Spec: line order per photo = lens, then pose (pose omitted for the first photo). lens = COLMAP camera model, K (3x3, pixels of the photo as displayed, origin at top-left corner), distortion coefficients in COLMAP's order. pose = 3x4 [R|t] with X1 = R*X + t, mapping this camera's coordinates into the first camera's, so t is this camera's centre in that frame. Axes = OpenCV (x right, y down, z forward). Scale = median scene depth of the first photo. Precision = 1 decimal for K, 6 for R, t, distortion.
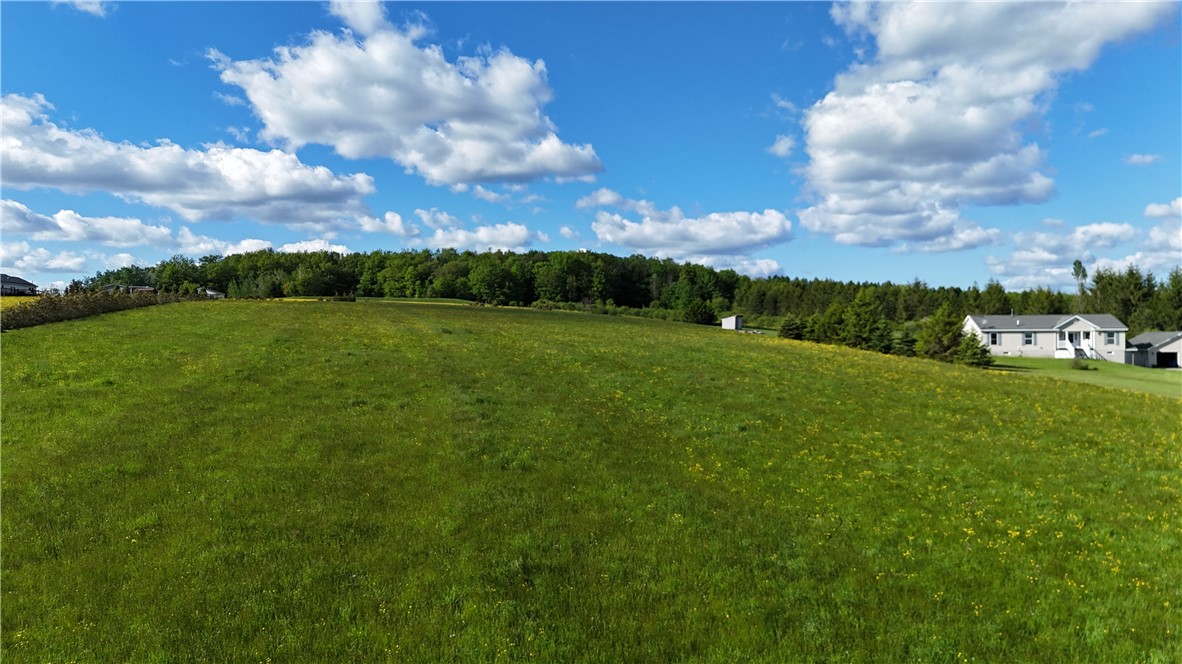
lens RADIAL K [[868.6, 0, 593.6], [0, 868.6, 333.0], [0, 0, 1]] dist [0.119764, -0.157920]
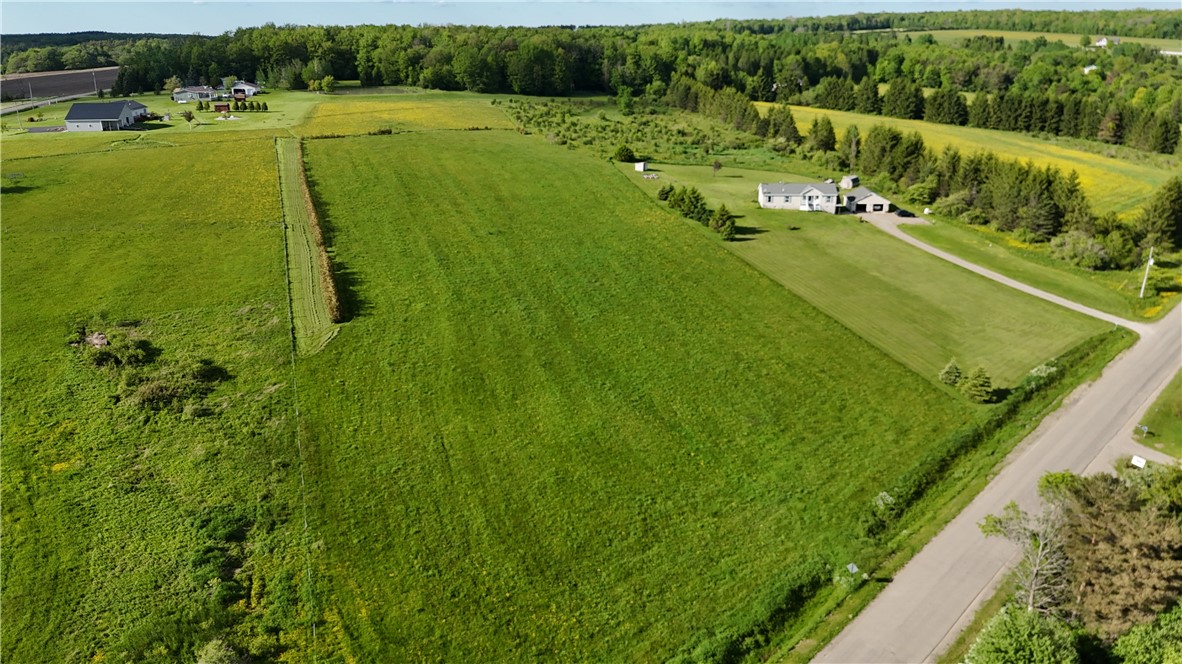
lens RADIAL K [[869.6, 0, 586.5], [0, 869.6, 333.2], [0, 0, 1]] dist [0.058854, -0.058131]
pose [[0.999484, -0.012885, 0.029406, 0.002556], [0.002398, 0.943331, 0.331843, -0.115686], [-0.032016, -0.331602, 0.942876, -0.280617]]
